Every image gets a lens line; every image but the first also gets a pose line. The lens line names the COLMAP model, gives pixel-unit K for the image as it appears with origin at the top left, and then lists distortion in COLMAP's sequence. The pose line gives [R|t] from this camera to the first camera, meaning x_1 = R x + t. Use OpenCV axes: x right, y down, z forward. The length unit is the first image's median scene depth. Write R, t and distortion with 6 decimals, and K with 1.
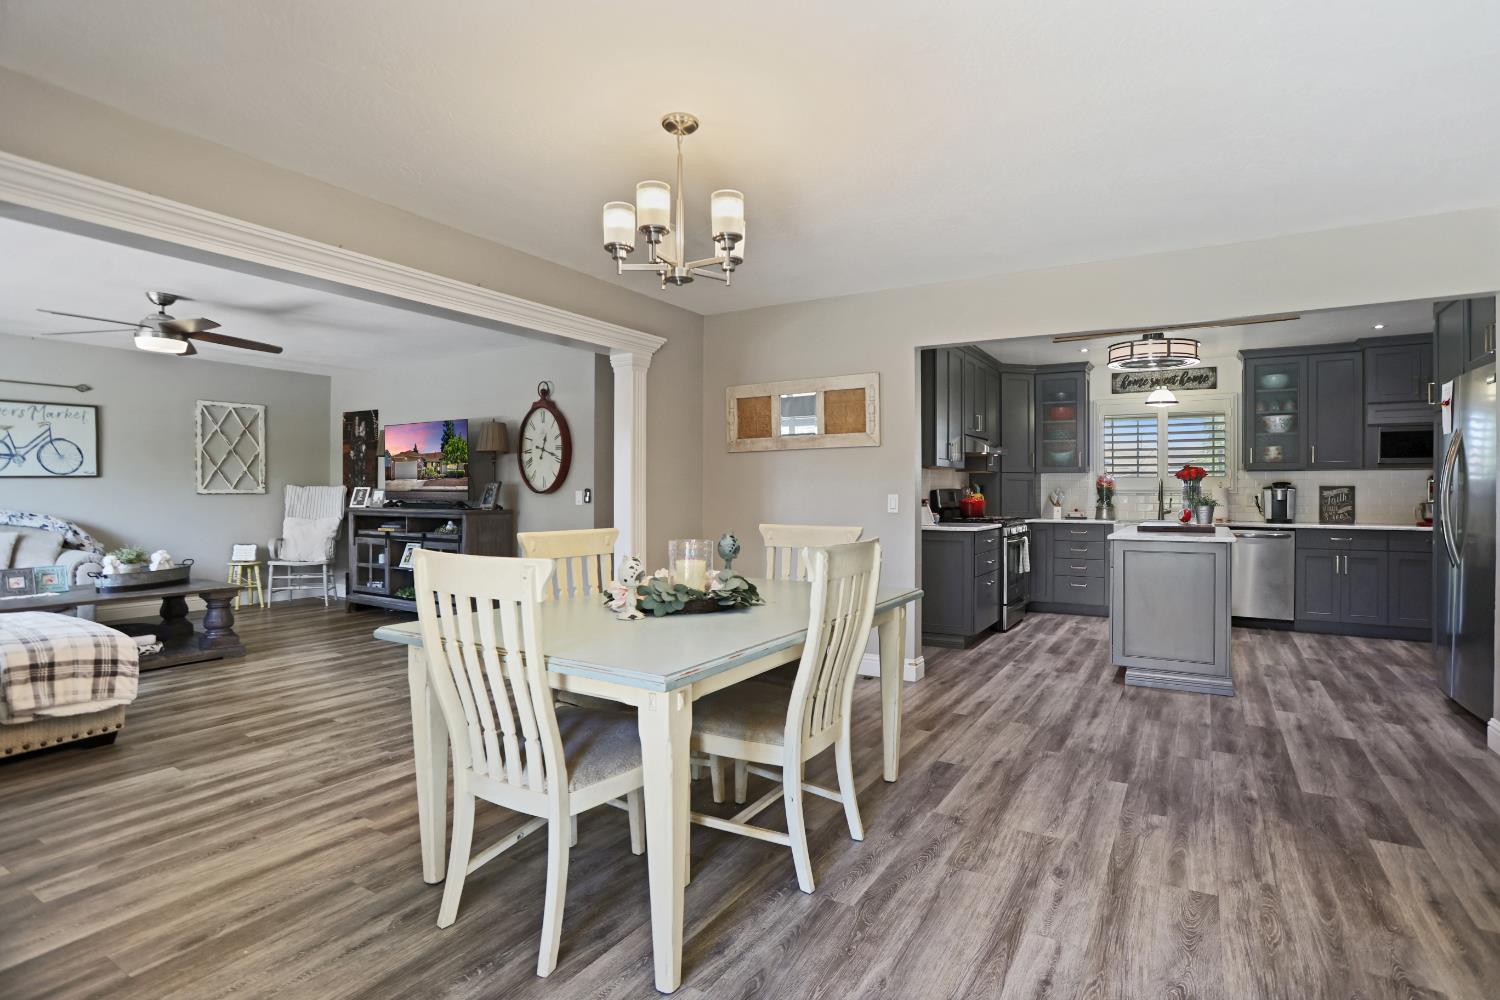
lens RADIAL K [[741.5, 0, 817.7], [0, 741.5, 503.0], [0, 0, 1]] dist [-0.071237, 0.021758]
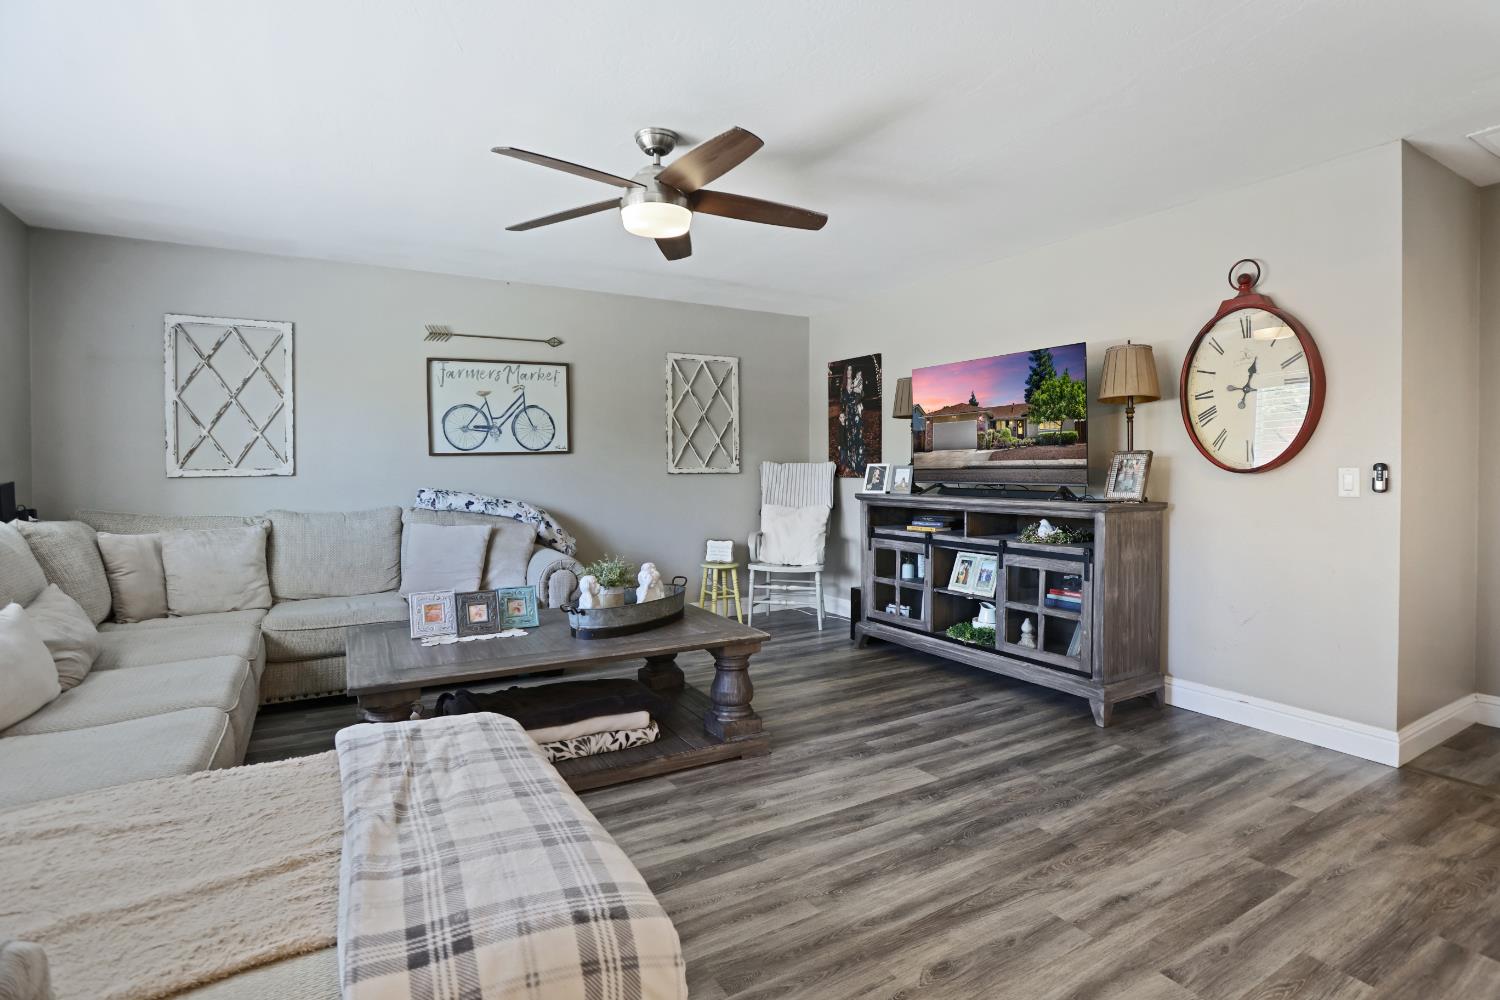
lens RADIAL K [[741.5, 0, 801.6], [0, 741.5, 491.0], [0, 0, 1]] dist [-0.071237, 0.021758]
pose [[0.884125, 0.008530, -0.467173, -0.402042], [-0.000564, 0.999852, 0.017189, -0.008592], [0.467251, -0.014933, 0.883999, 0.387048]]
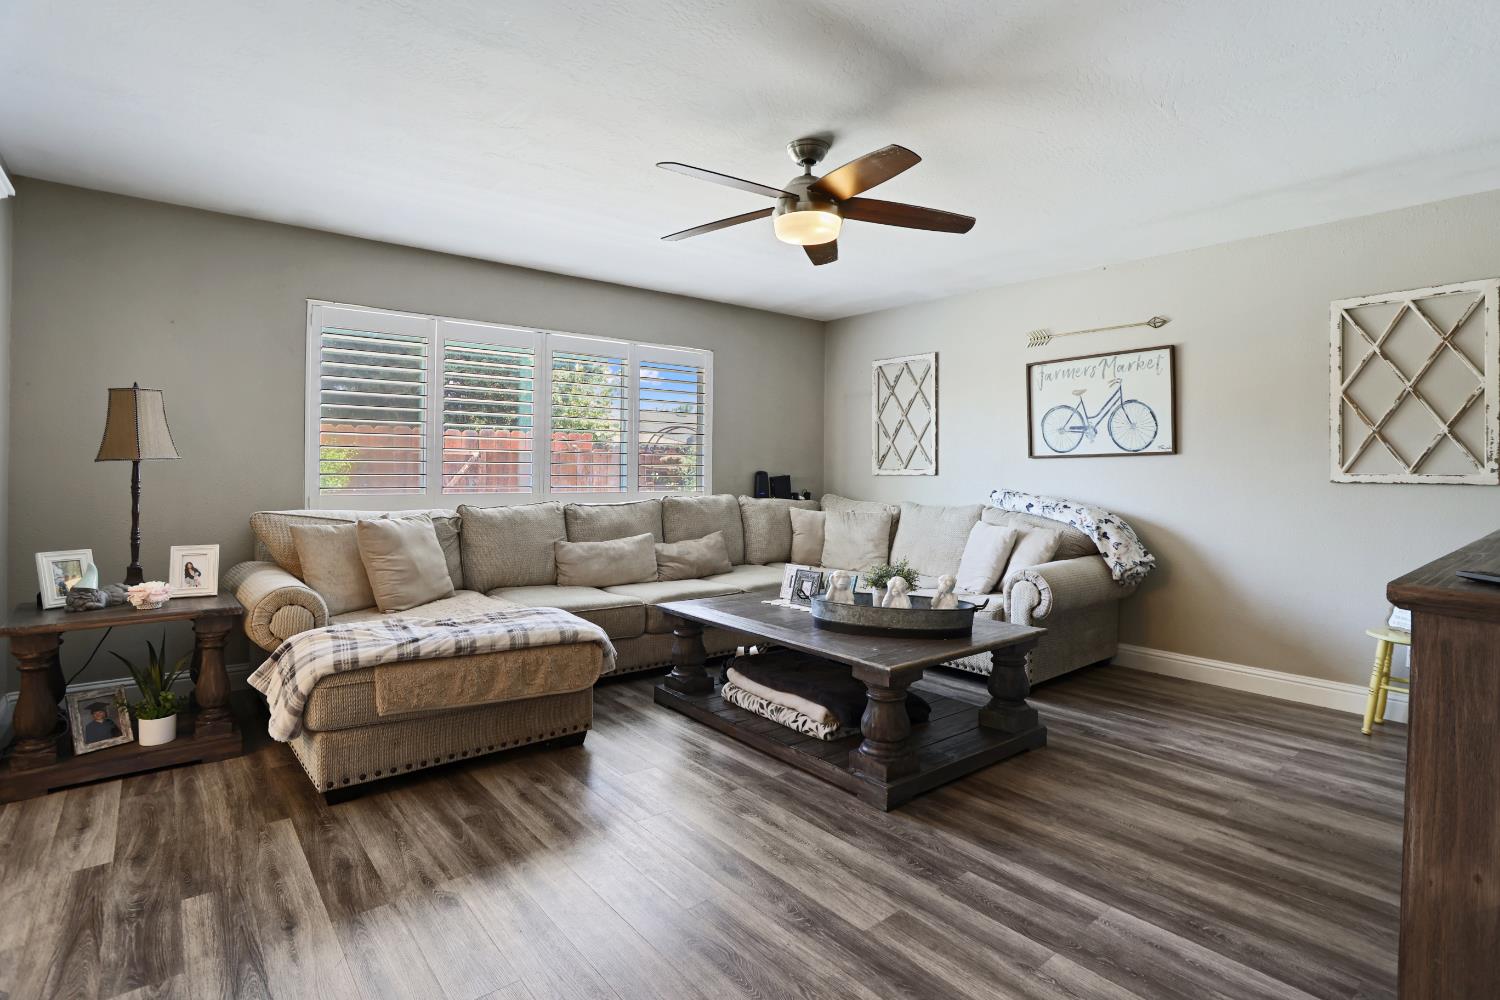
lens RADIAL K [[741.5, 0, 700.6], [0, 741.5, 472.0], [0, 0, 1]] dist [-0.071237, 0.021758]
pose [[-0.389082, -0.003552, -0.921196, -0.238580], [-0.024704, 0.999673, 0.006579, -0.013791], [0.920872, 0.025317, -0.389043, 0.857192]]
